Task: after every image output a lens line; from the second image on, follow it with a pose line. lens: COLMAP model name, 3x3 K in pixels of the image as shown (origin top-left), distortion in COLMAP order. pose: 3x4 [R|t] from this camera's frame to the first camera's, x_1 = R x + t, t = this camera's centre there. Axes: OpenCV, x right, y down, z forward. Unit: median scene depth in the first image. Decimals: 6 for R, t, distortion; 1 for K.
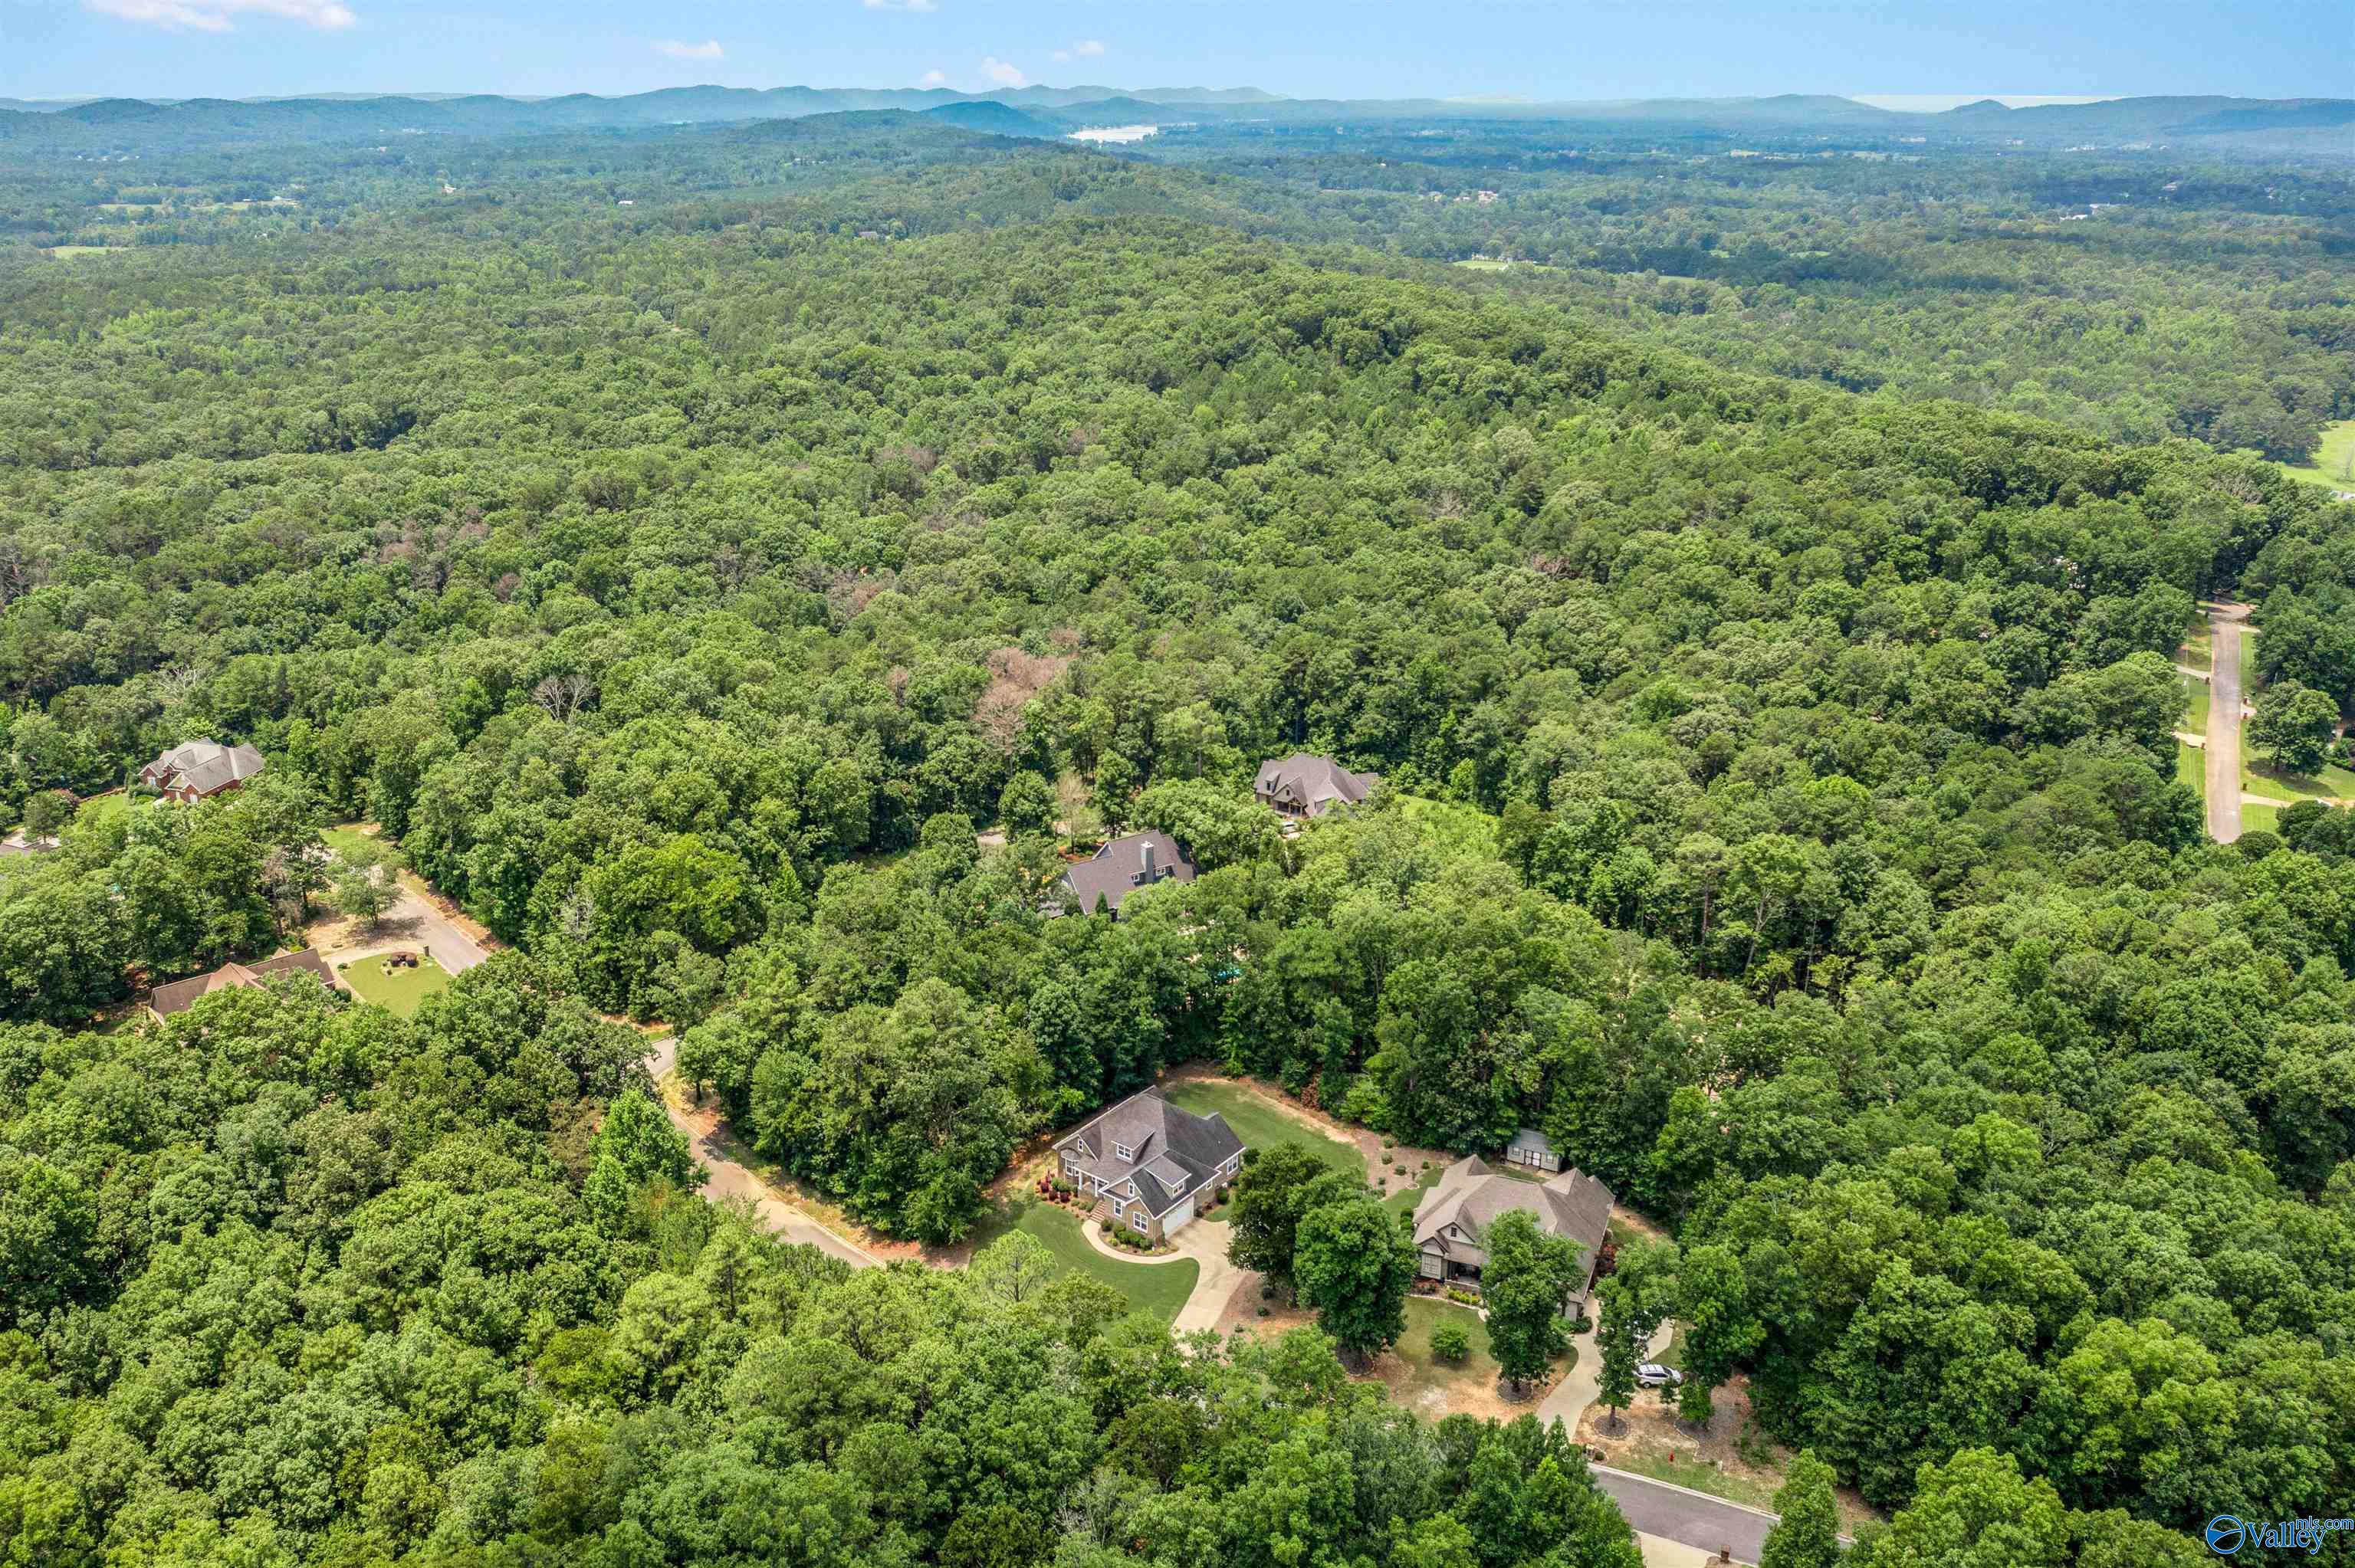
lens RADIAL K [[1937.4, 0, 1177.5], [0, 1937.4, 784.0], [0, 0, 1]] dist [-0.015231, -0.000267]
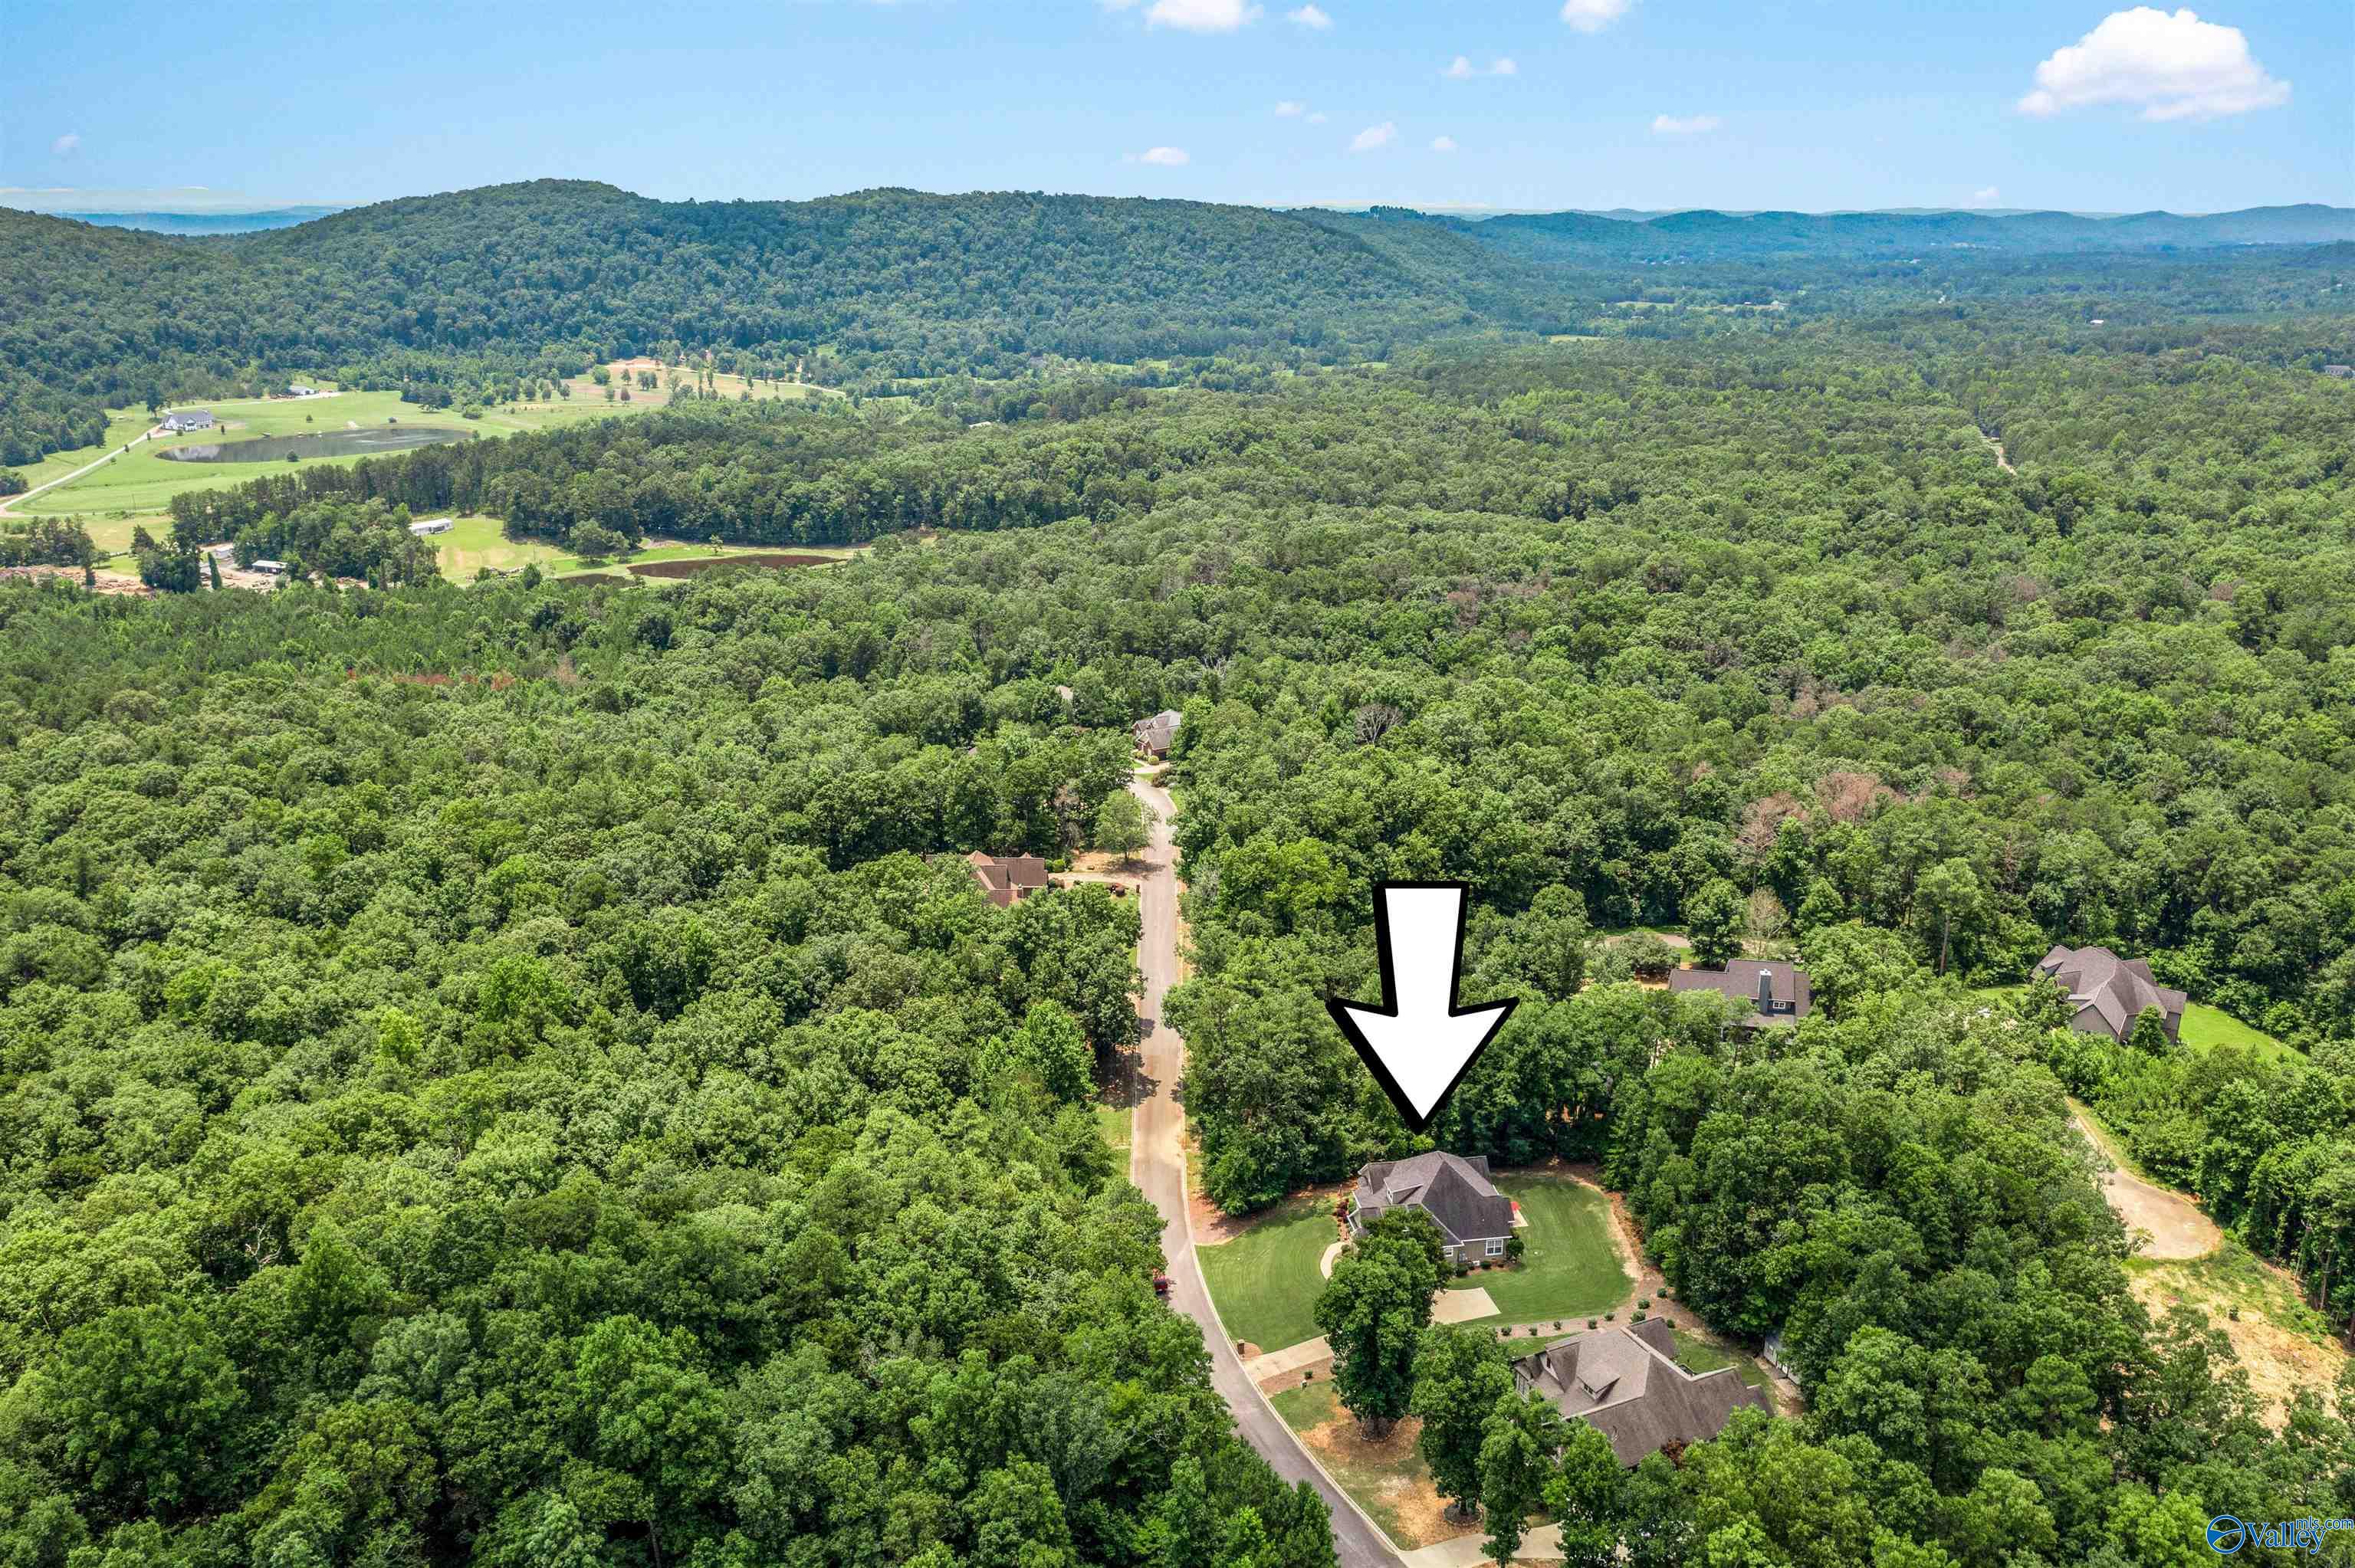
lens RADIAL K [[1937.4, 0, 1177.5], [0, 1937.4, 784.0], [0, 0, 1]] dist [-0.015231, -0.000267]
pose [[0.725316, 0.199583, -0.658850, 0.296089], [-0.235123, 0.971321, 0.035396, -0.019066], [0.647019, 0.129238, 0.751441, 0.061839]]
